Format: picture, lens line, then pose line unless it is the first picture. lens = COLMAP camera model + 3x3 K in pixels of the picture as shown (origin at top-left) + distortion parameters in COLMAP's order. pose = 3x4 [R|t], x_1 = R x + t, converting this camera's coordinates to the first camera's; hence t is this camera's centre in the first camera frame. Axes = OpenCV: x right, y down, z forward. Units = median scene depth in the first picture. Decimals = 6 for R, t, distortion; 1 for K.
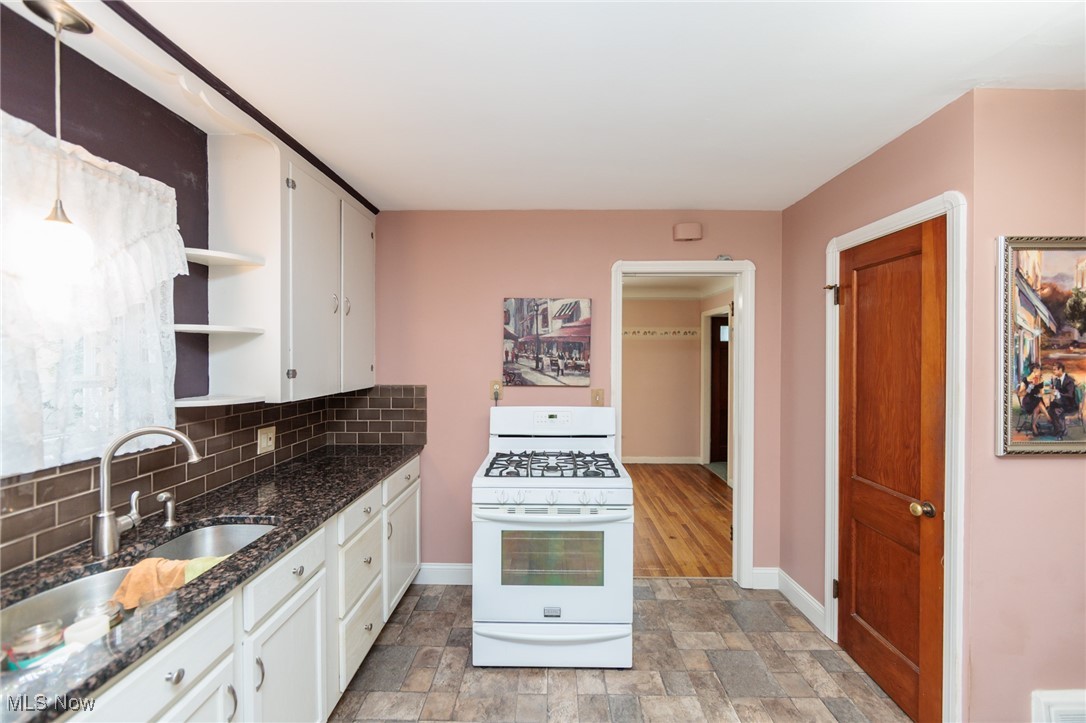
lens RADIAL K [[428.2, 0, 542.8], [0, 428.2, 358.3], [0, 0, 1]] dist [-0.000741, 0.000086]
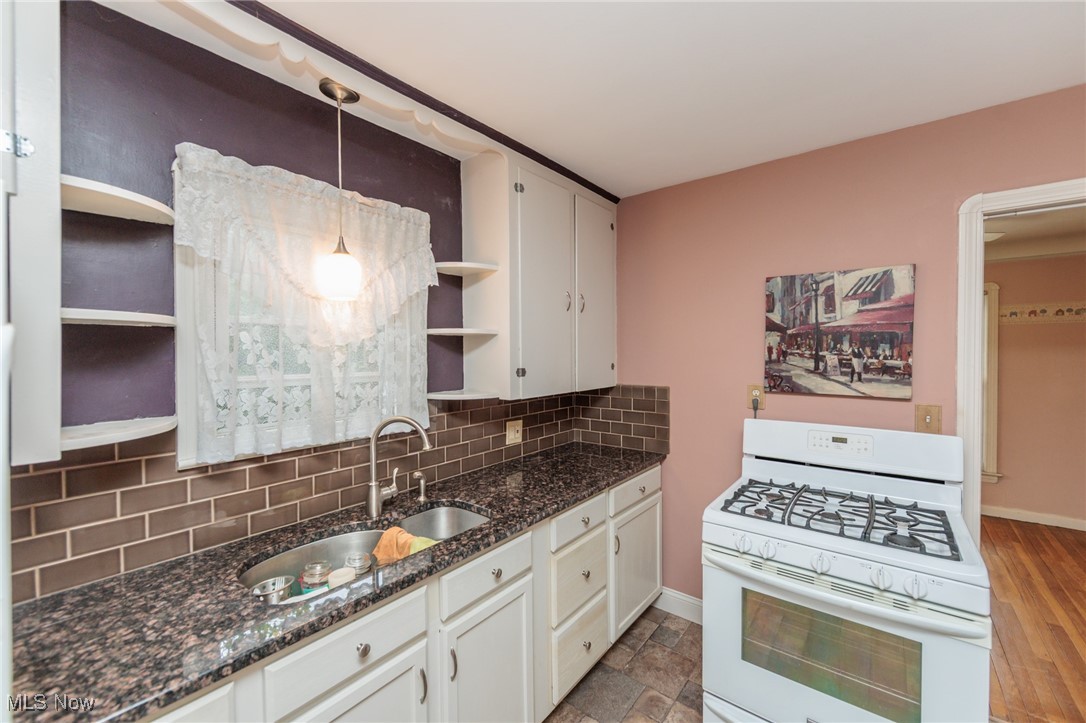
lens RADIAL K [[428.2, 0, 545.2], [0, 428.2, 358.7], [0, 0, 1]] dist [-0.000741, 0.000086]
pose [[0.793490, 0.002844, -0.608576, 0.079680], [0.003692, 0.999948, 0.009488, -0.005912], [0.608572, -0.009776, 0.793439, 0.187011]]
